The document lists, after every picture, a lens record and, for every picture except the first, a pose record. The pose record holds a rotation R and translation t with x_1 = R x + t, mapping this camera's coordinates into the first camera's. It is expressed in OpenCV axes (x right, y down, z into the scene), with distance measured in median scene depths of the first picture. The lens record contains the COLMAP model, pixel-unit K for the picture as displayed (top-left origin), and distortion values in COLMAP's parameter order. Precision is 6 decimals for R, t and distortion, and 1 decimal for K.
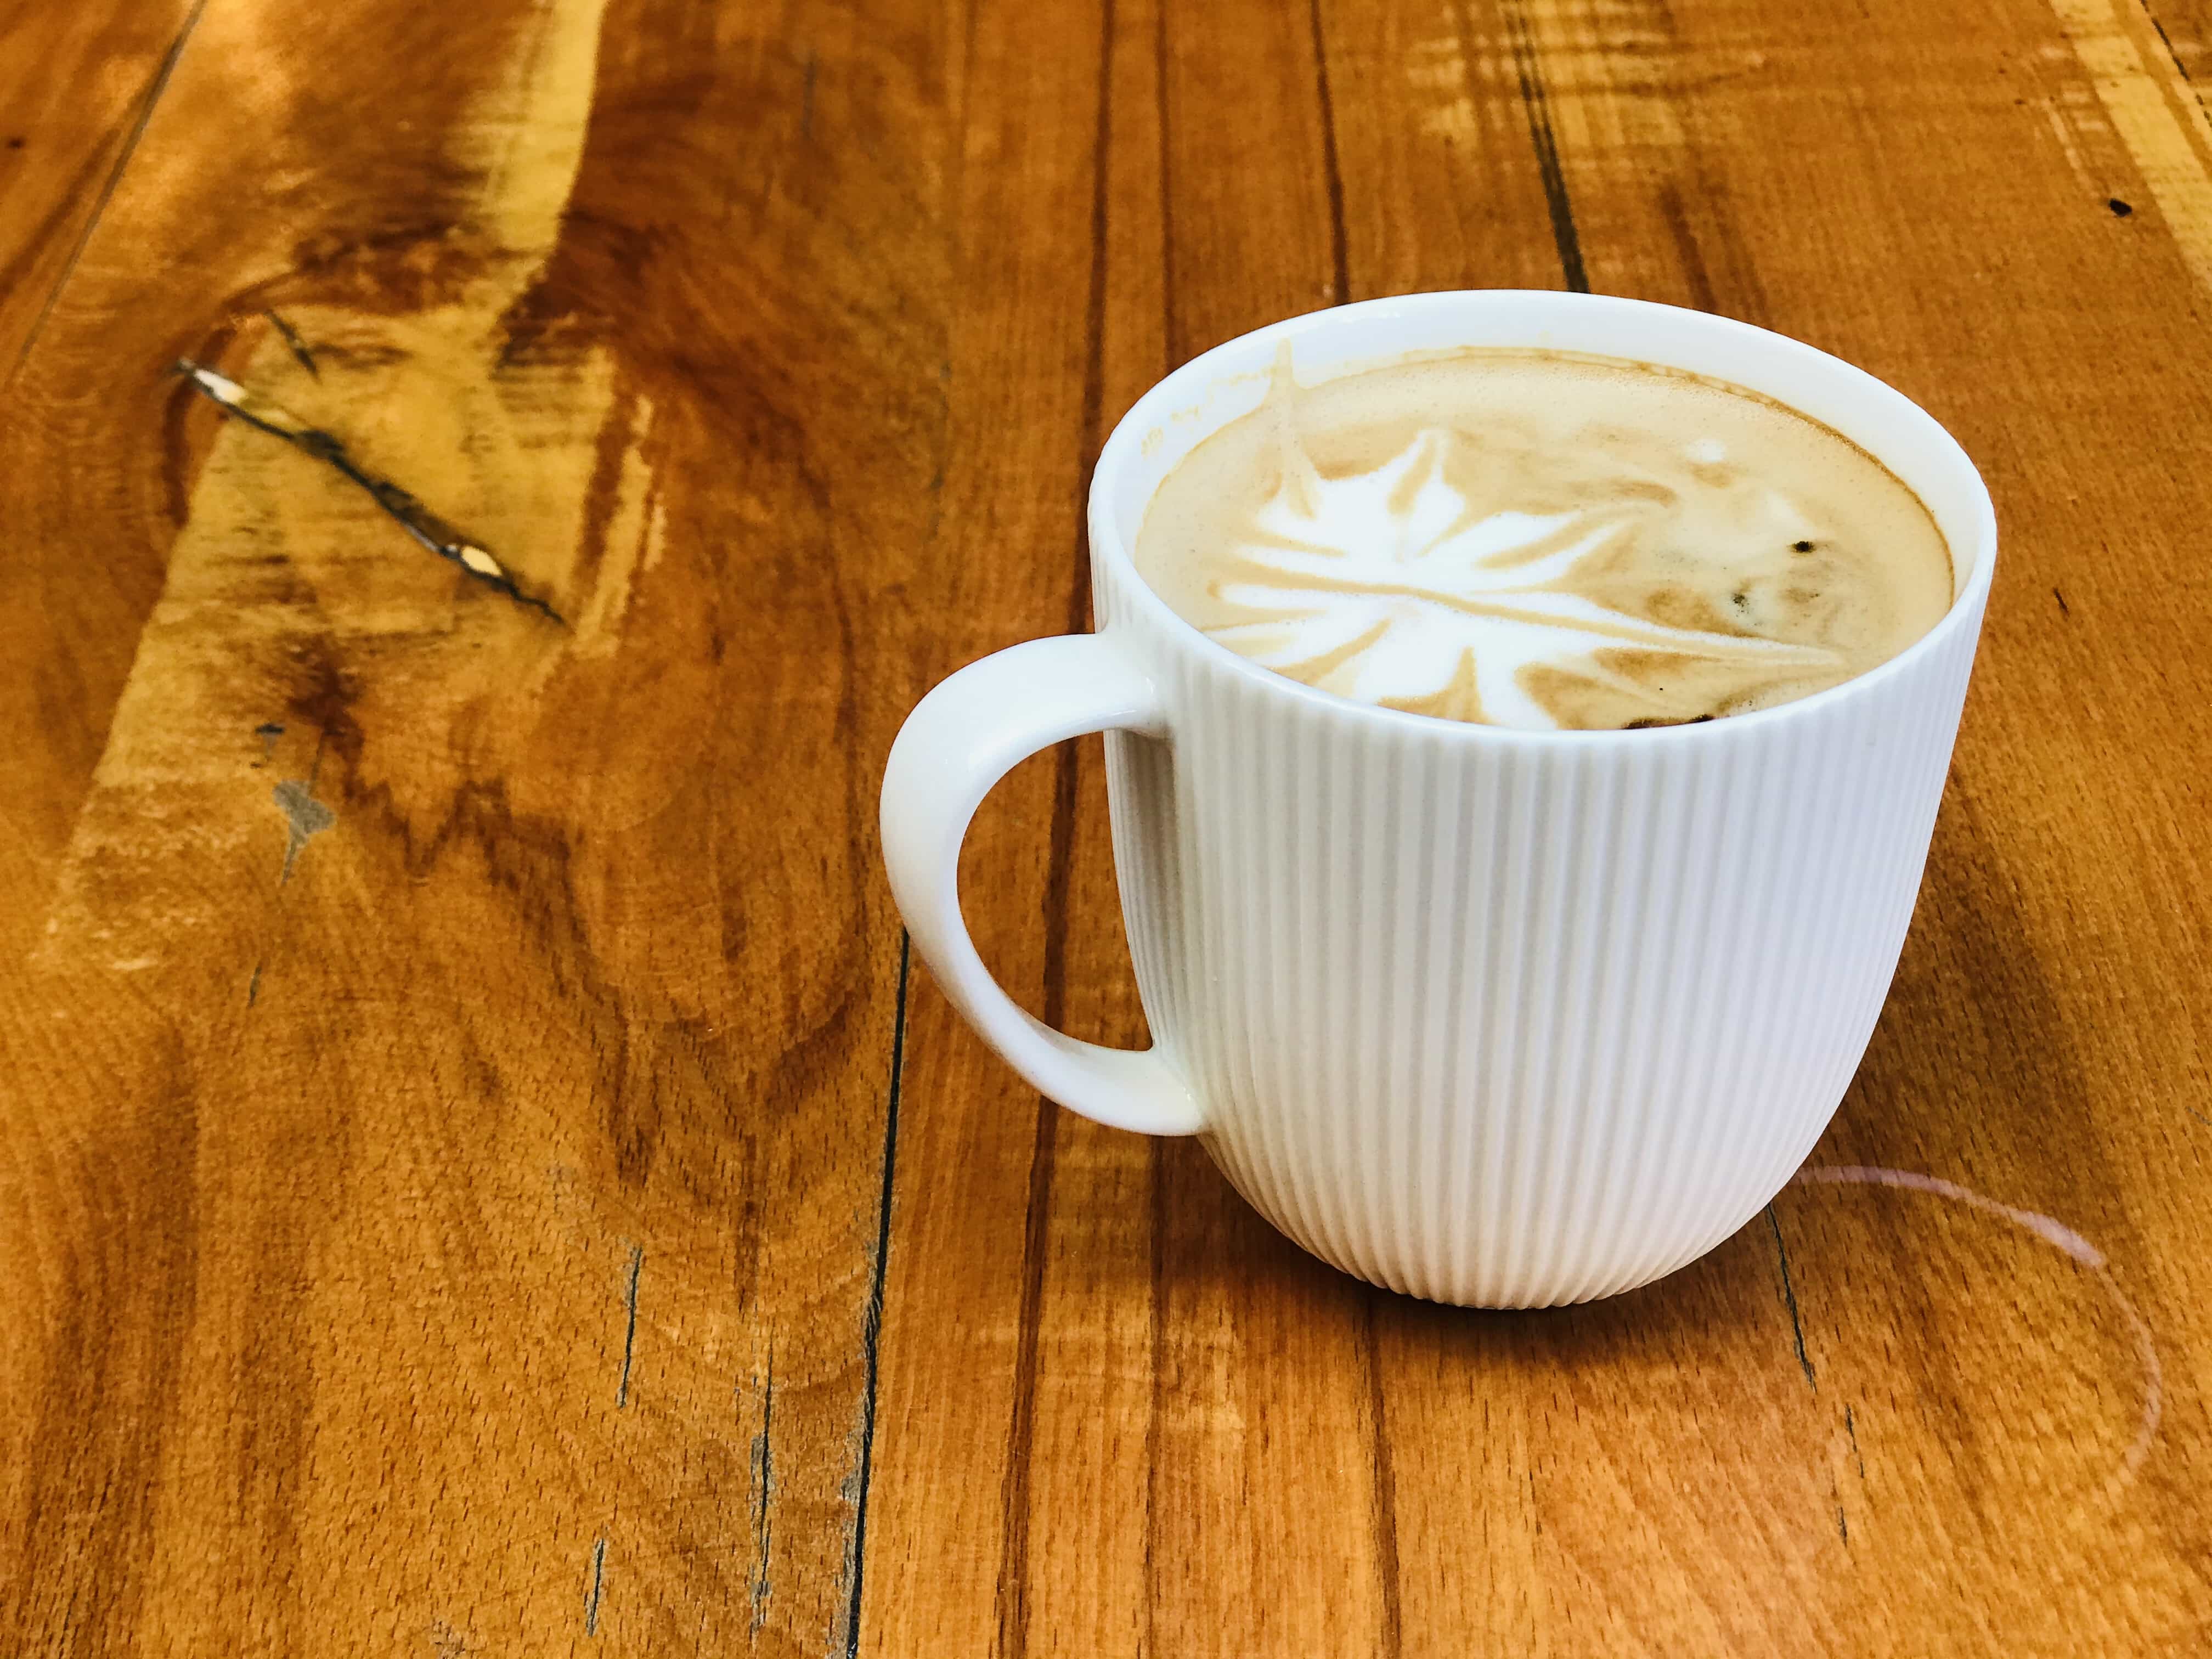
lens RADIAL K [[3758.6, 0, 1106.8], [0, 3758.6, 830.4], [0, 0, 1]] dist [-0.093581, 0.674920]
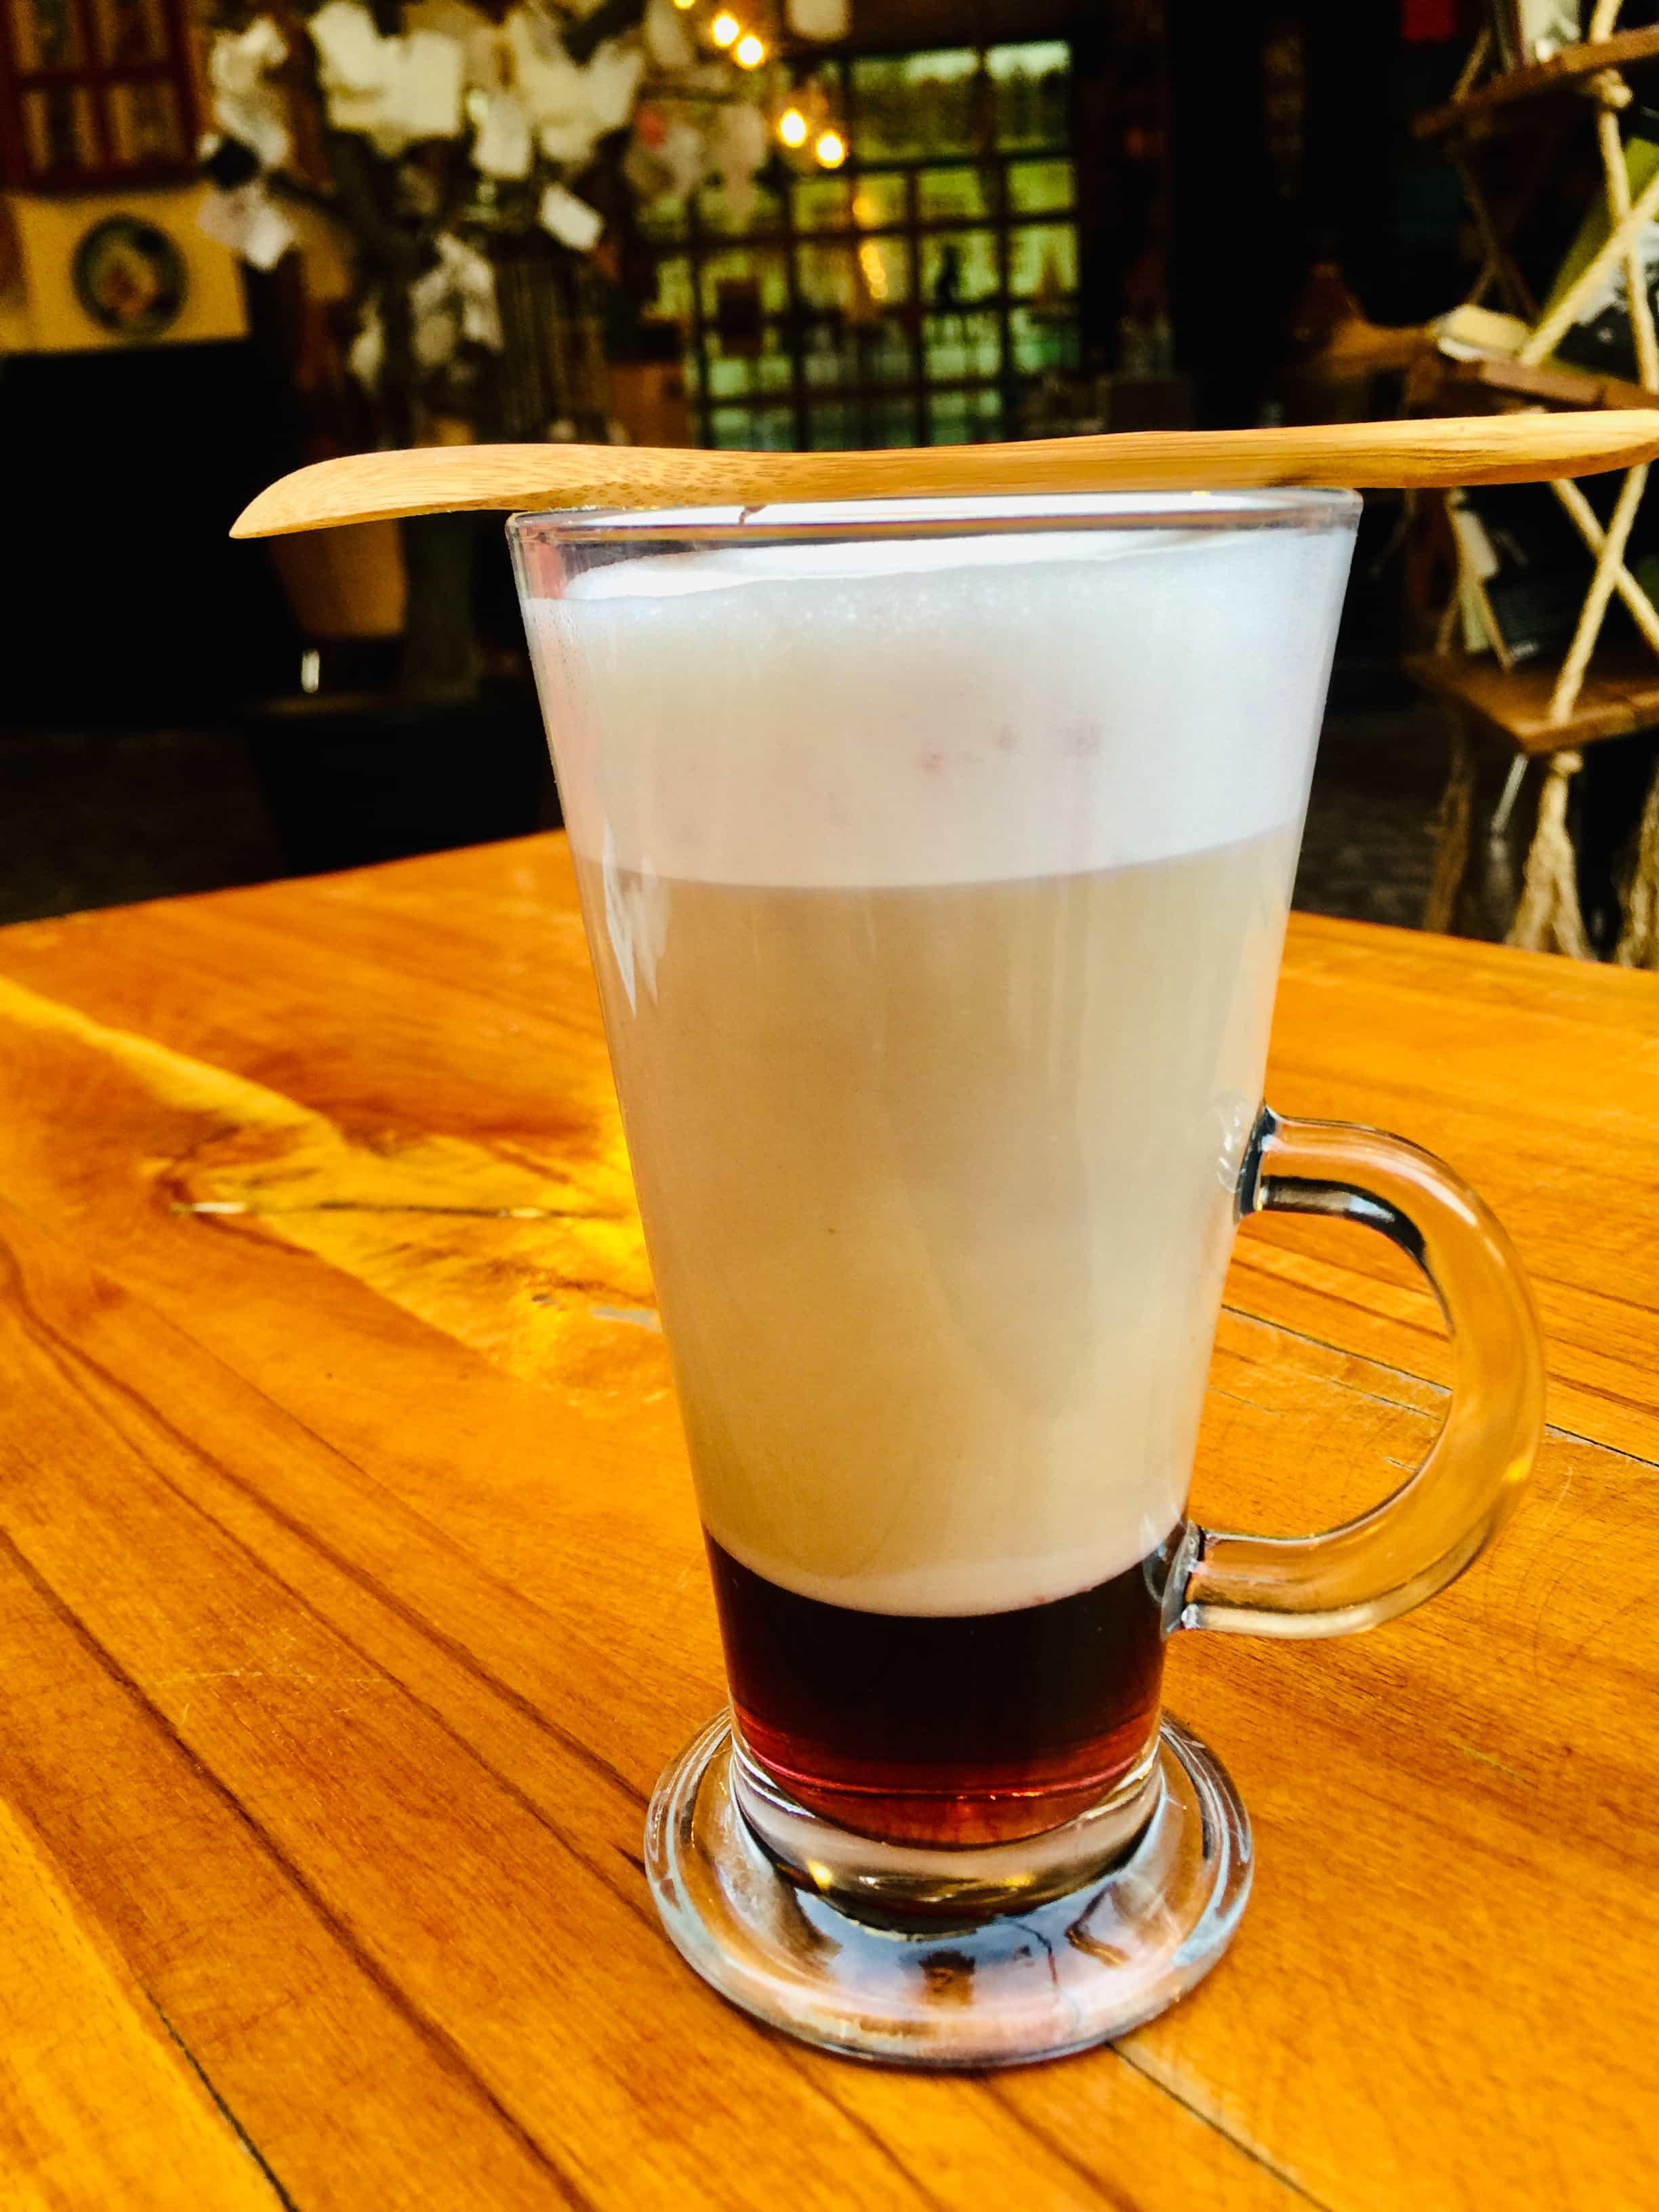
lens RADIAL K [[1939.7, 0, 817.0], [0, 1939.7, 1108.9], [0, 0, 1]] dist [0.079828, -0.144252]
pose [[0.772404, -0.210549, 0.599218, -0.619075], [0.398765, 0.895088, -0.199507, 0.107113], [-0.494347, 0.393047, 0.775329, 0.370980]]
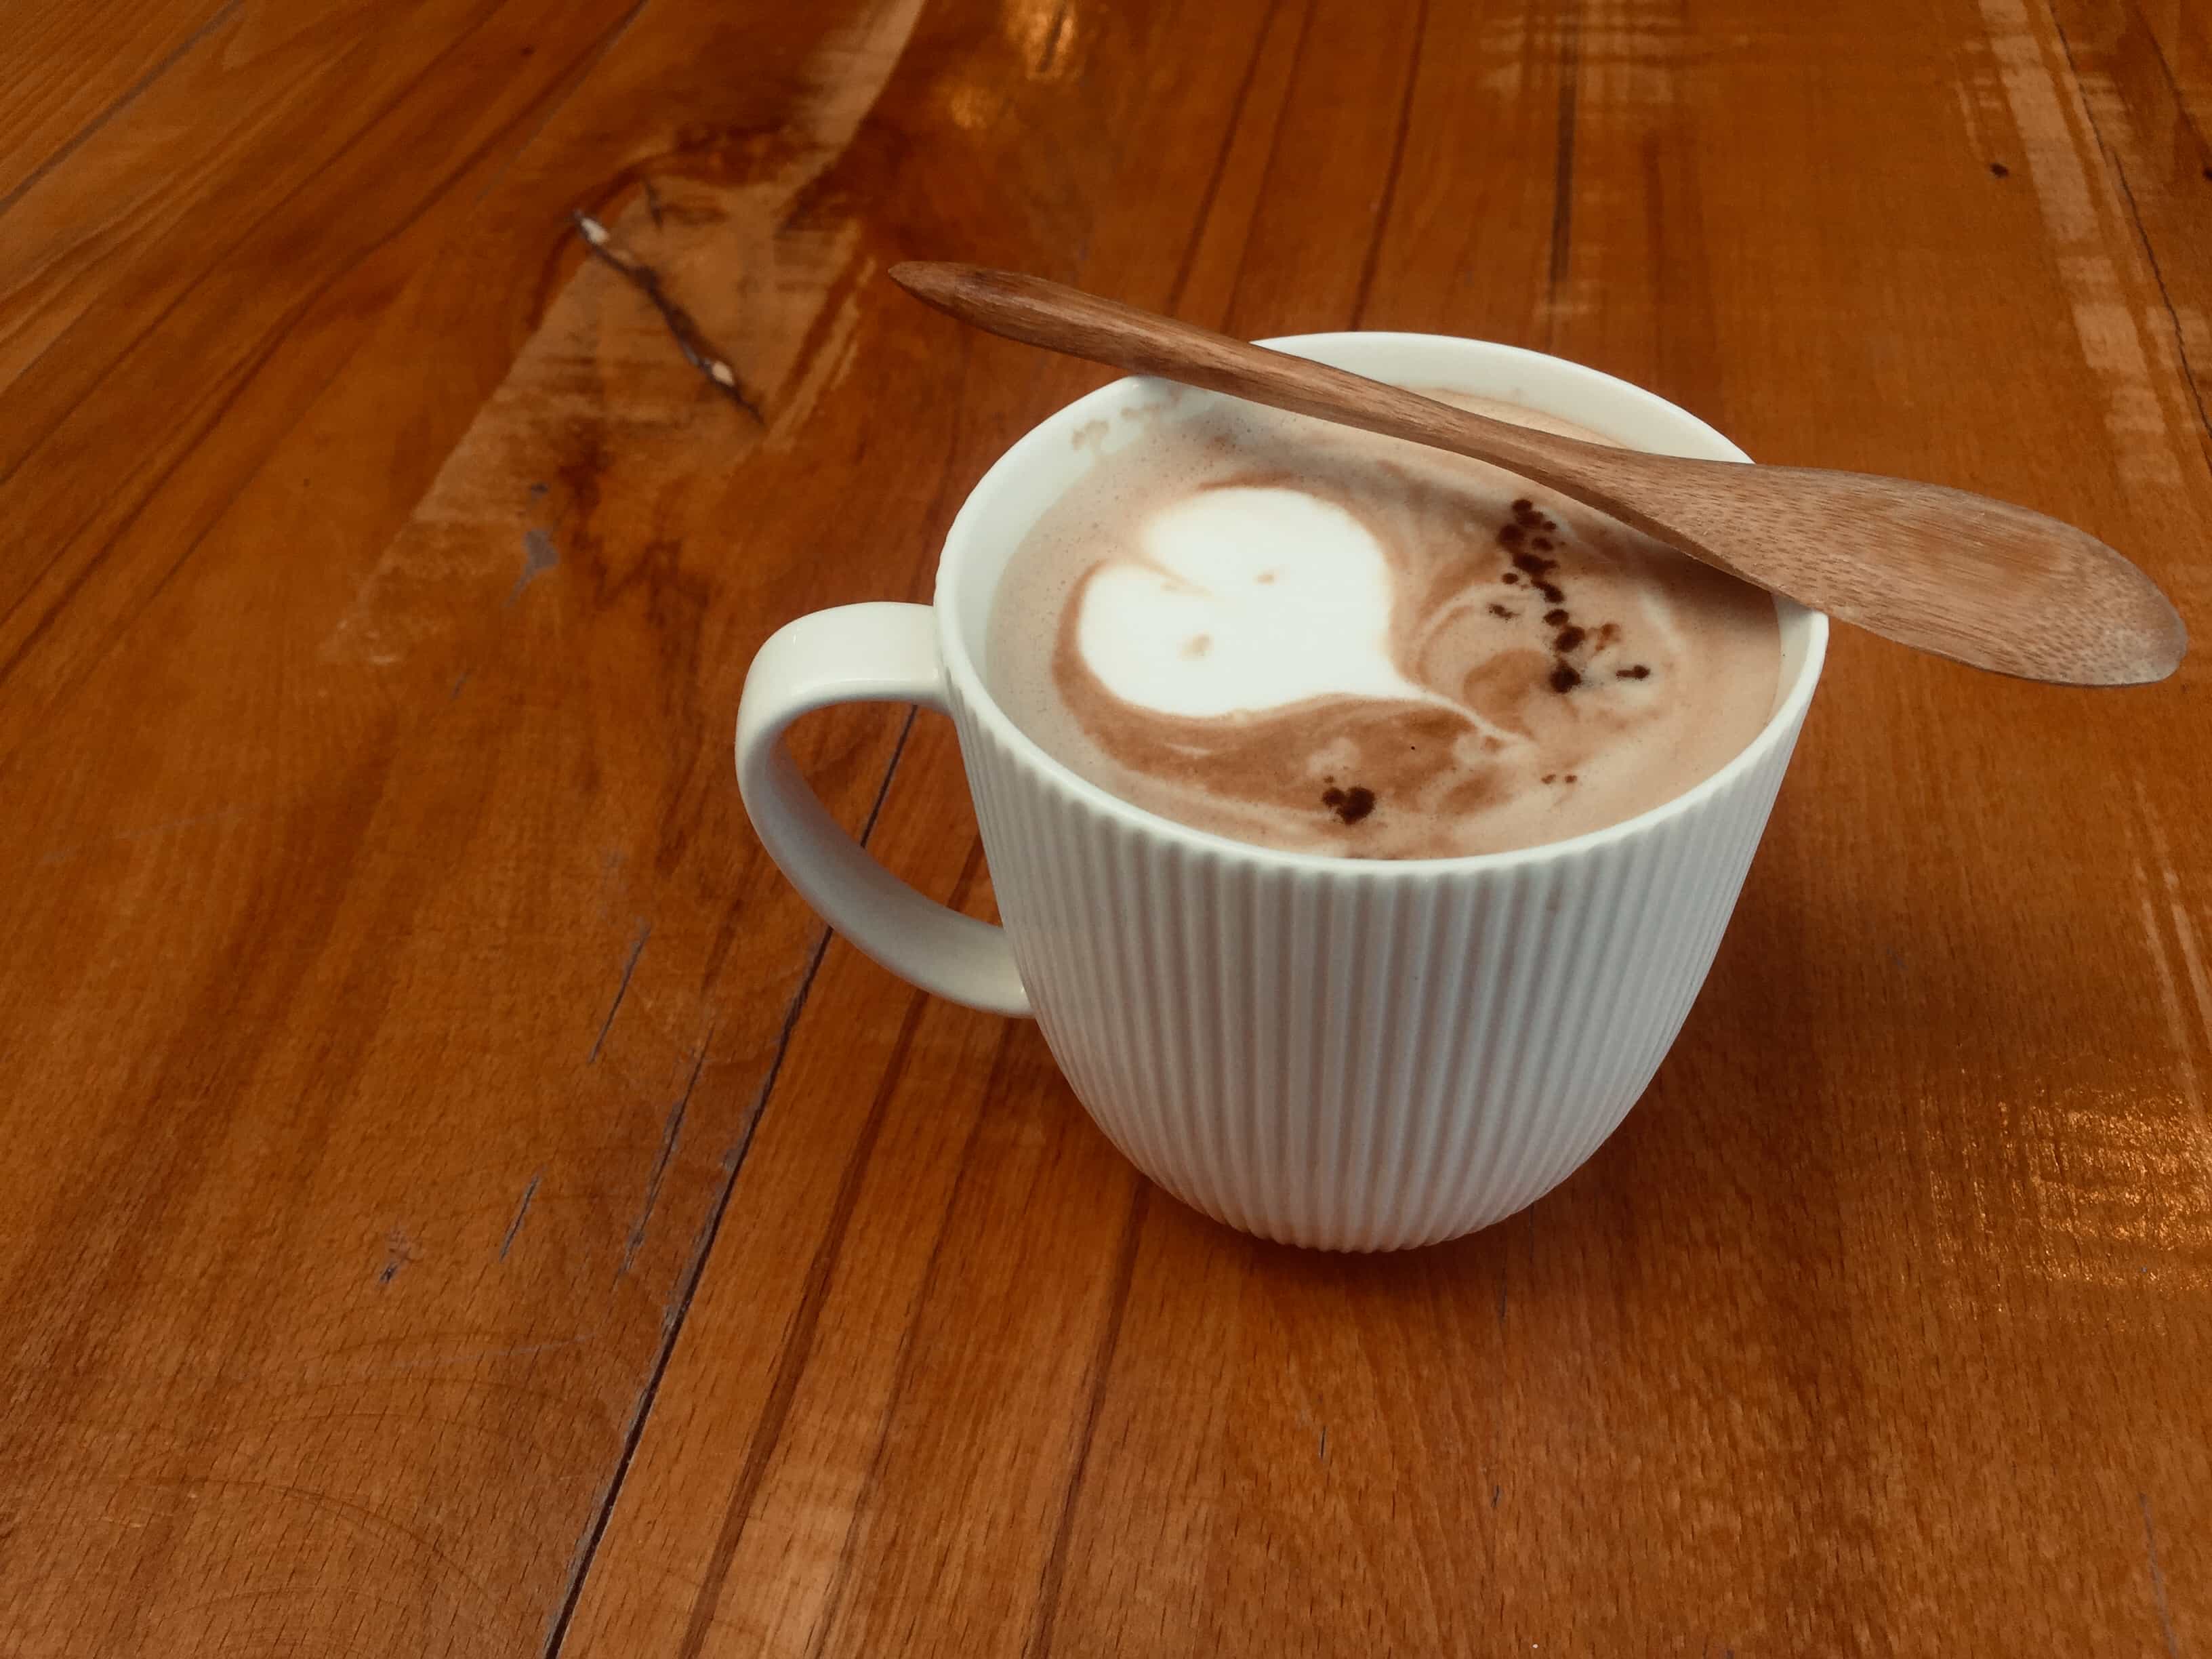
lens RADIAL K [[1939.7, 0, 1107.9], [0, 1939.7, 803.2], [0, 0, 1]] dist [0.079828, -0.144252]
pose [[0.981661, 0.103855, -0.159860, 0.128251], [-0.075554, 0.981858, 0.173918, -0.059184], [0.175022, -0.158650, 0.971698, 0.325411]]
